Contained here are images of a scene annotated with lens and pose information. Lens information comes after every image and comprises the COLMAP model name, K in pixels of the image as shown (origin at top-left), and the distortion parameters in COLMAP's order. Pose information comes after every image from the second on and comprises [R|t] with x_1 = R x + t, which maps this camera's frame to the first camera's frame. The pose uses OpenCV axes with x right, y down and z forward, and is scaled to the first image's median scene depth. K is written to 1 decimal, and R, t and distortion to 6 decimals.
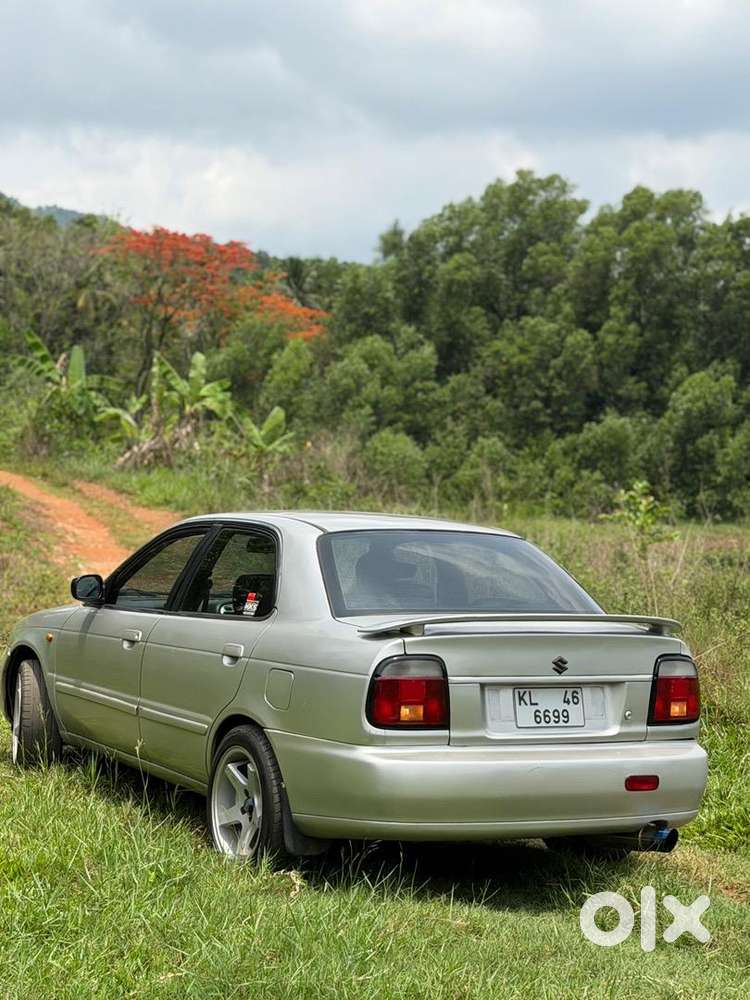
lens RADIAL K [[1805.3, 0, 375.0], [0, 1805.3, 500.0], [0, 0, 1]] dist [0.135233, 0.032908]
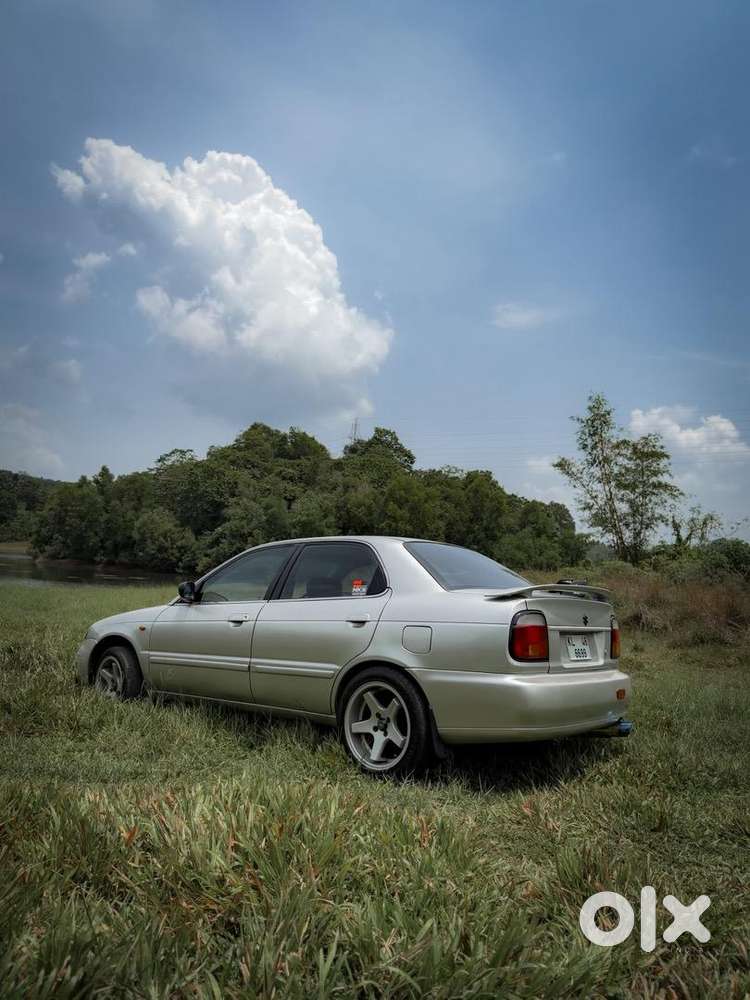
lens RADIAL K [[718.9, 0, 375.0], [0, 718.9, 500.0], [0, 0, 1]] dist [0.189790, -0.469944]
pose [[0.924411, 0.047008, 0.378490, -0.314049], [0.006501, 0.990289, -0.138870, 0.074581], [-0.381343, 0.130833, 0.915129, 0.468692]]
